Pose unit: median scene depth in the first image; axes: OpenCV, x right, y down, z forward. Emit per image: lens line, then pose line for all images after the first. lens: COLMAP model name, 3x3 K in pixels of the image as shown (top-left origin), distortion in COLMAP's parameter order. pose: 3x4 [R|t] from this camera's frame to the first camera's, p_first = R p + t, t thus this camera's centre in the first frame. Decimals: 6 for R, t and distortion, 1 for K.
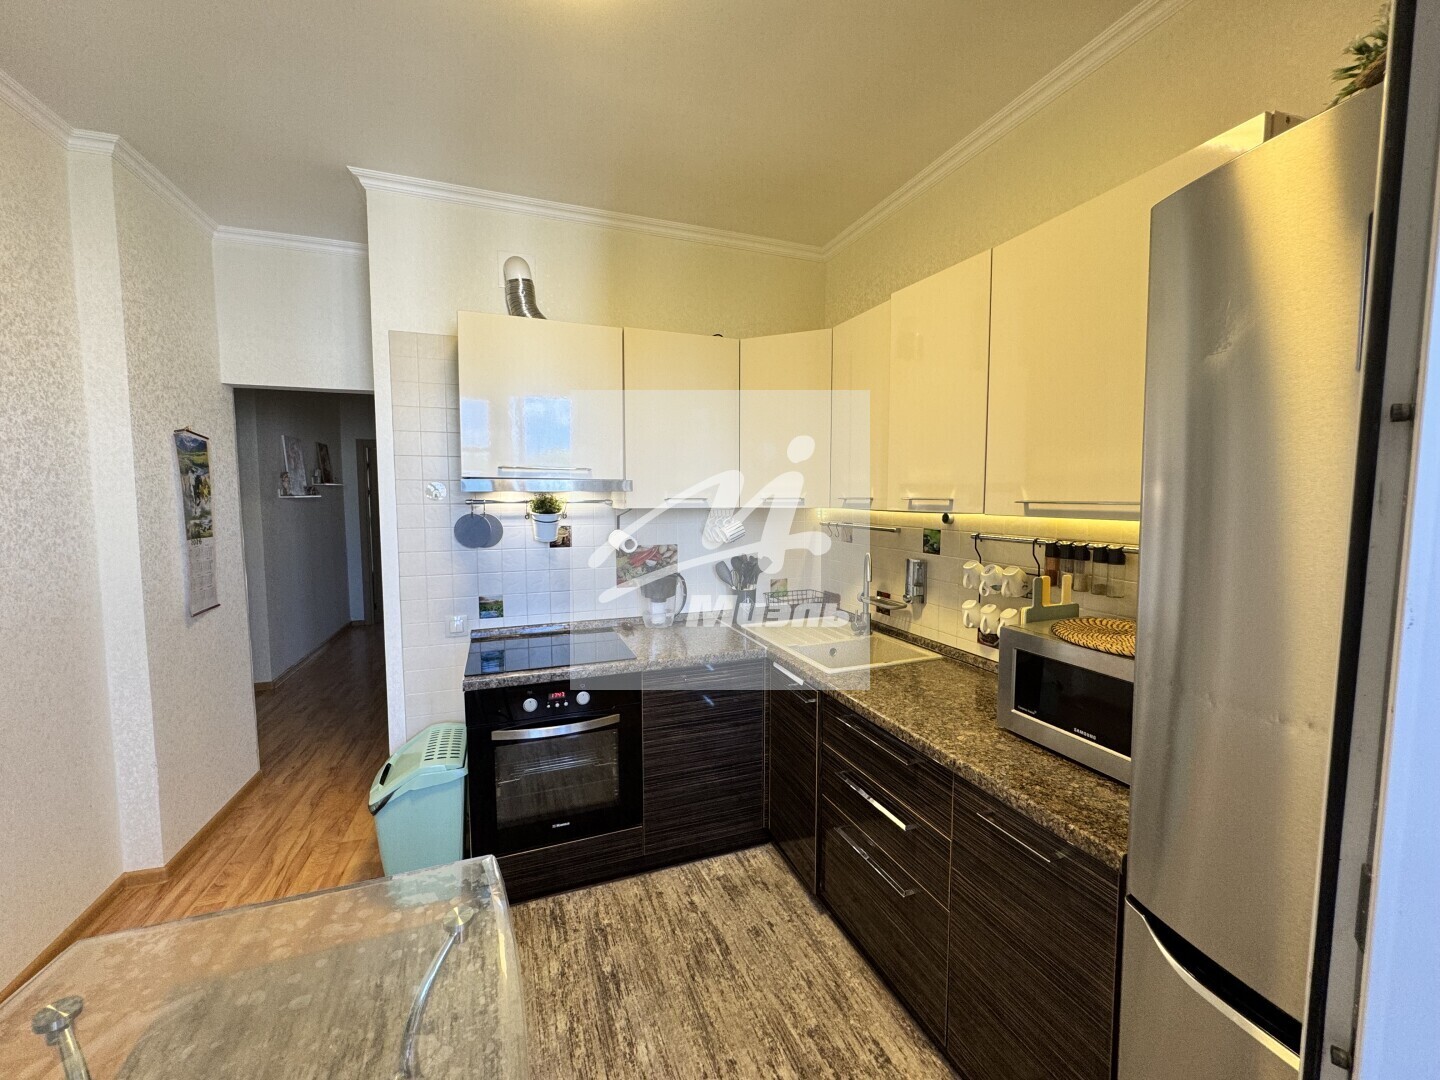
lens RADIAL K [[577.5, 0, 718.7], [0, 577.5, 536.9], [0, 0, 1]] dist [-0.005207, 0.000767]
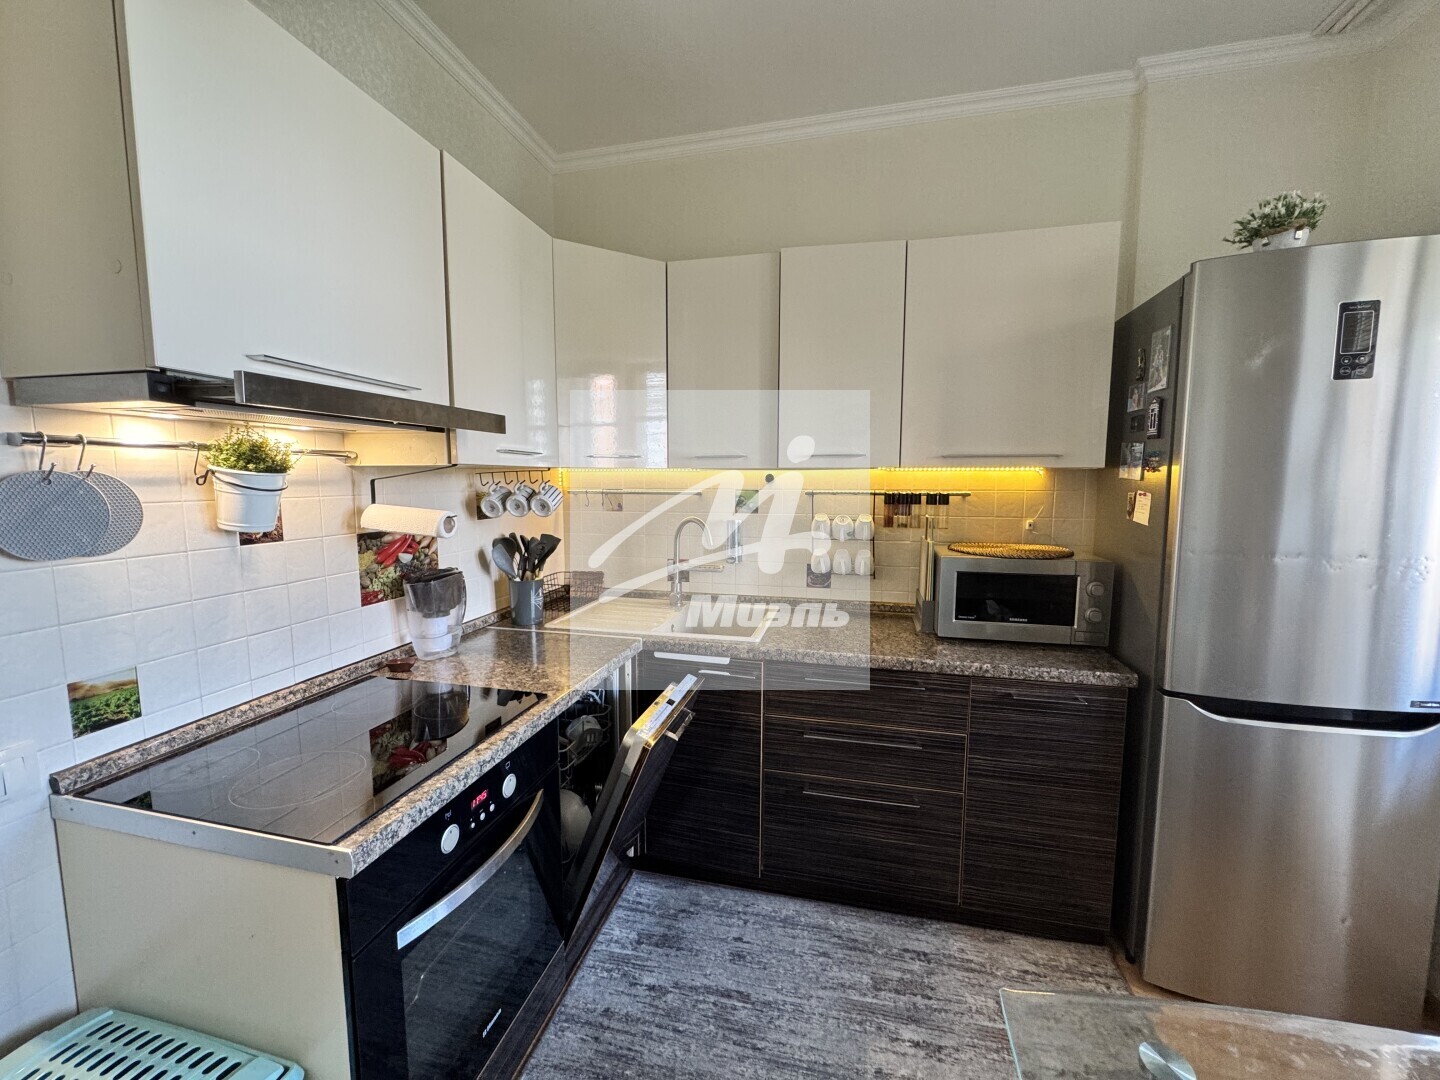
lens RADIAL K [[577.5, 0, 722.8], [0, 577.5, 536.5], [0, 0, 1]] dist [-0.005207, 0.000767]
pose [[0.565691, -0.082201, 0.820510, -0.639889], [0.058307, 0.996516, 0.059636, 0.008352], [-0.822553, 0.014106, 0.568513, 0.552568]]
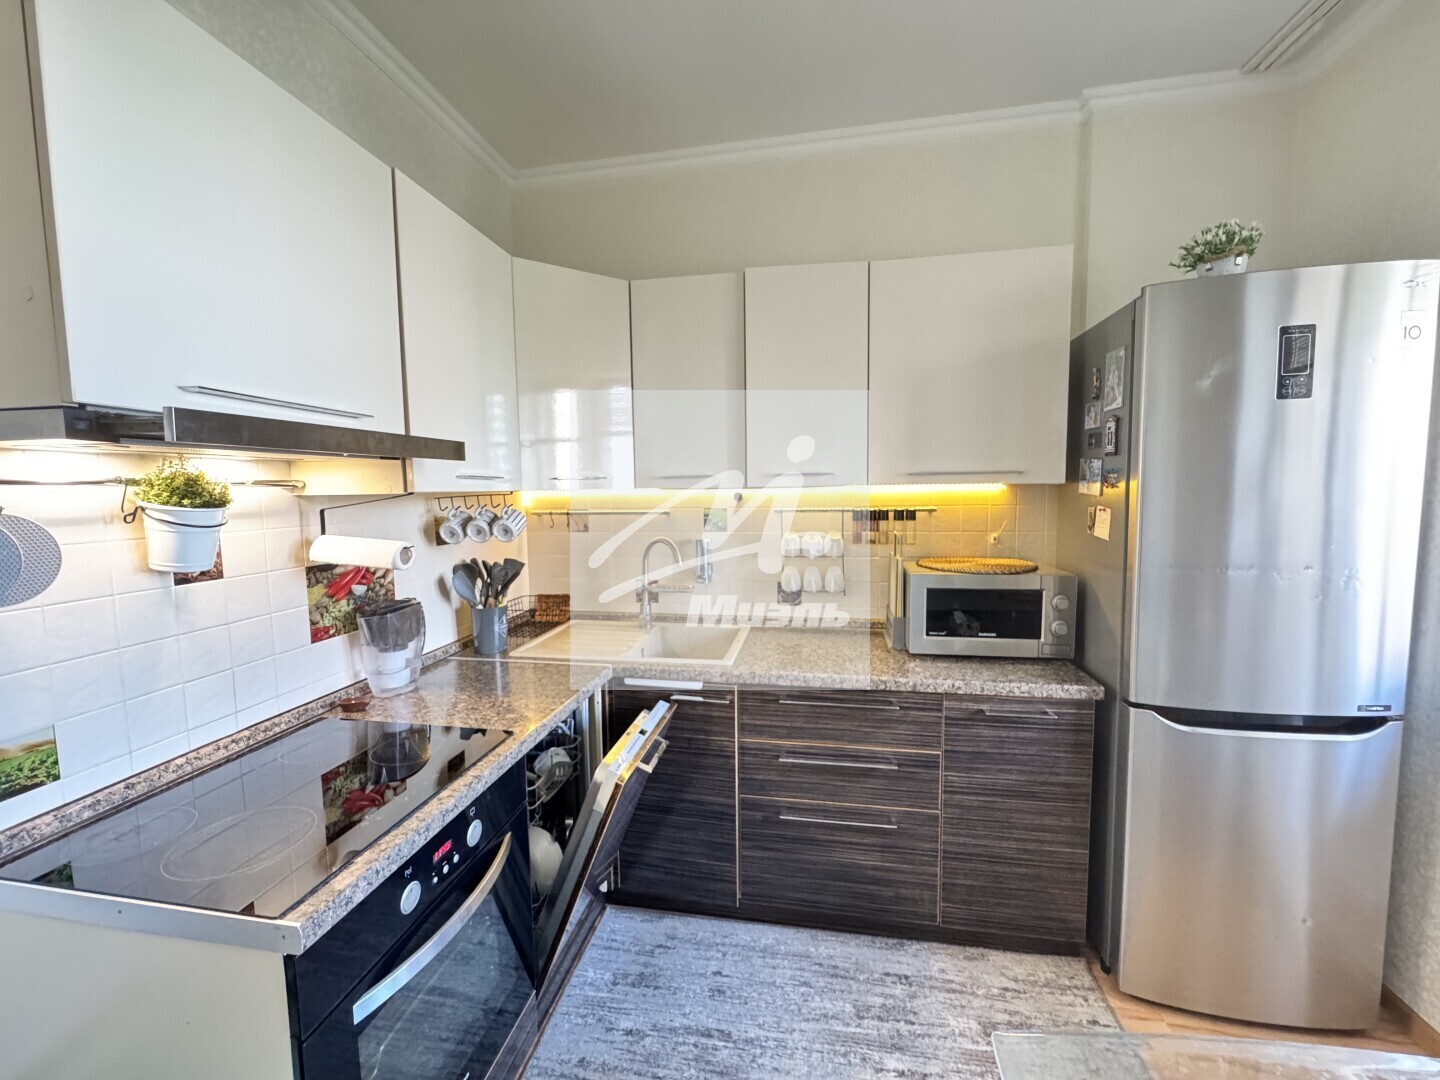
lens RADIAL K [[577.5, 0, 722.9], [0, 577.5, 536.2], [0, 0, 1]] dist [-0.005207, 0.000767]
pose [[0.515379, -0.077787, 0.853424, -0.629617], [0.076146, 0.996089, 0.044807, -0.010383], [-0.853572, 0.041892, 0.519287, 0.564667]]
